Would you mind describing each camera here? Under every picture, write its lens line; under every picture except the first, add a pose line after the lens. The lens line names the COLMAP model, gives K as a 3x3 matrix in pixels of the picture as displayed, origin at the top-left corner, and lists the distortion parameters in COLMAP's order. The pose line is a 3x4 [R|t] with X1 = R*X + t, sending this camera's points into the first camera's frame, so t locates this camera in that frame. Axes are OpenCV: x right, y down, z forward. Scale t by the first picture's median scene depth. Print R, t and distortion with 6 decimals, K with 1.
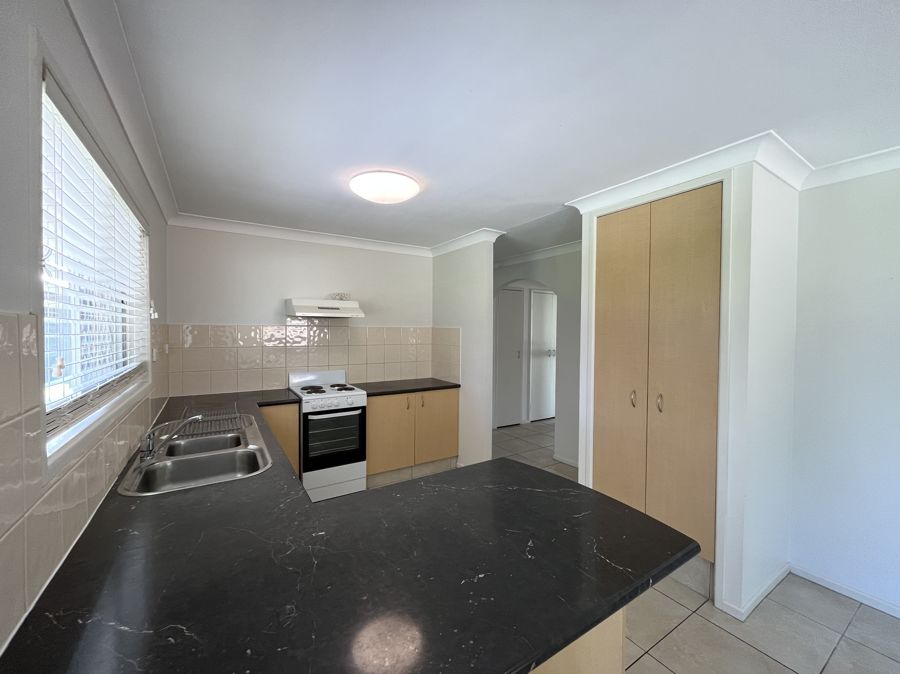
lens RADIAL K [[365.7, 0, 446.5], [0, 365.7, 332.3], [0, 0, 1]] dist [-0.001005, -0.000157]
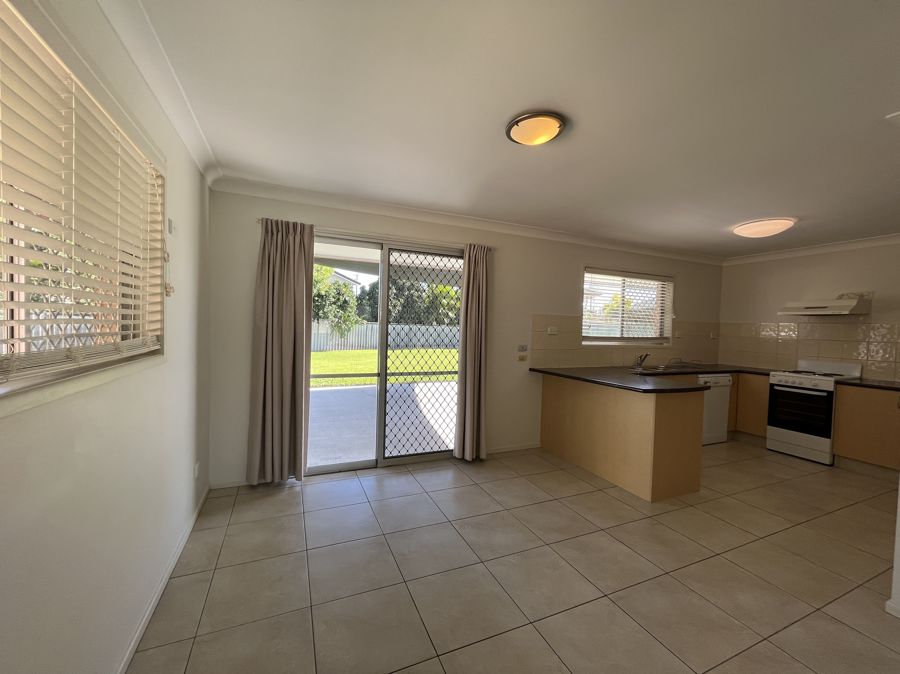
lens RADIAL K [[365.7, 0, 449.0], [0, 365.7, 338.0], [0, 0, 1]] dist [-0.001005, -0.000157]
pose [[-0.152838, 0.010777, -0.988193, 1.087075], [-0.052589, 0.998435, 0.019022, 0.077713], [0.986851, 0.054875, -0.152032, -0.016840]]
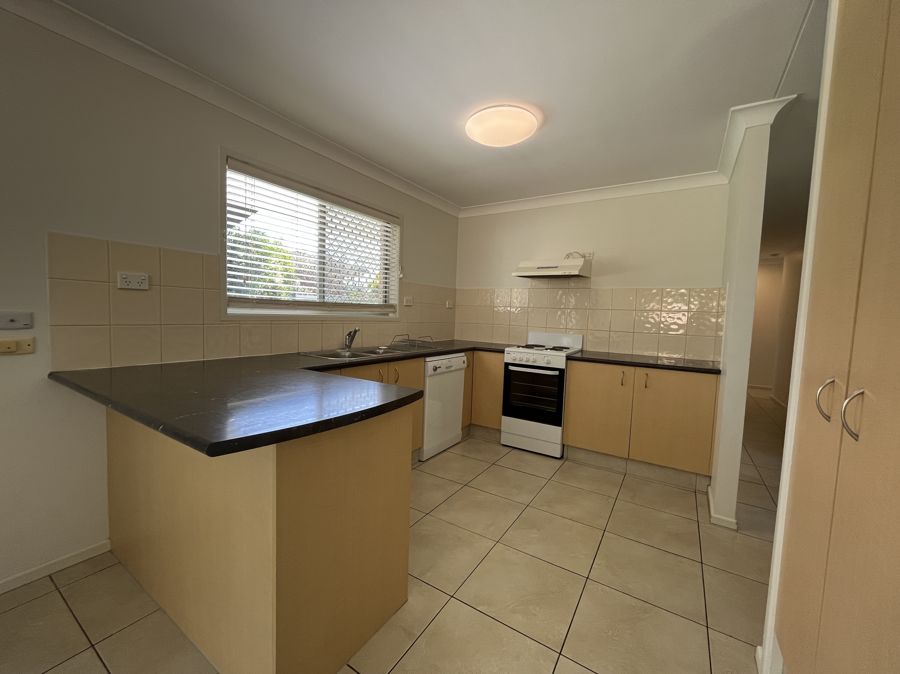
lens RADIAL K [[365.7, 0, 447.4], [0, 365.7, 340.3], [0, 0, 1]] dist [-0.001005, -0.000157]
pose [[0.426391, 0.069155, -0.901892, 0.487274], [-0.048892, 0.997378, 0.053361, 0.094265], [0.903217, 0.021343, 0.428654, 0.332072]]
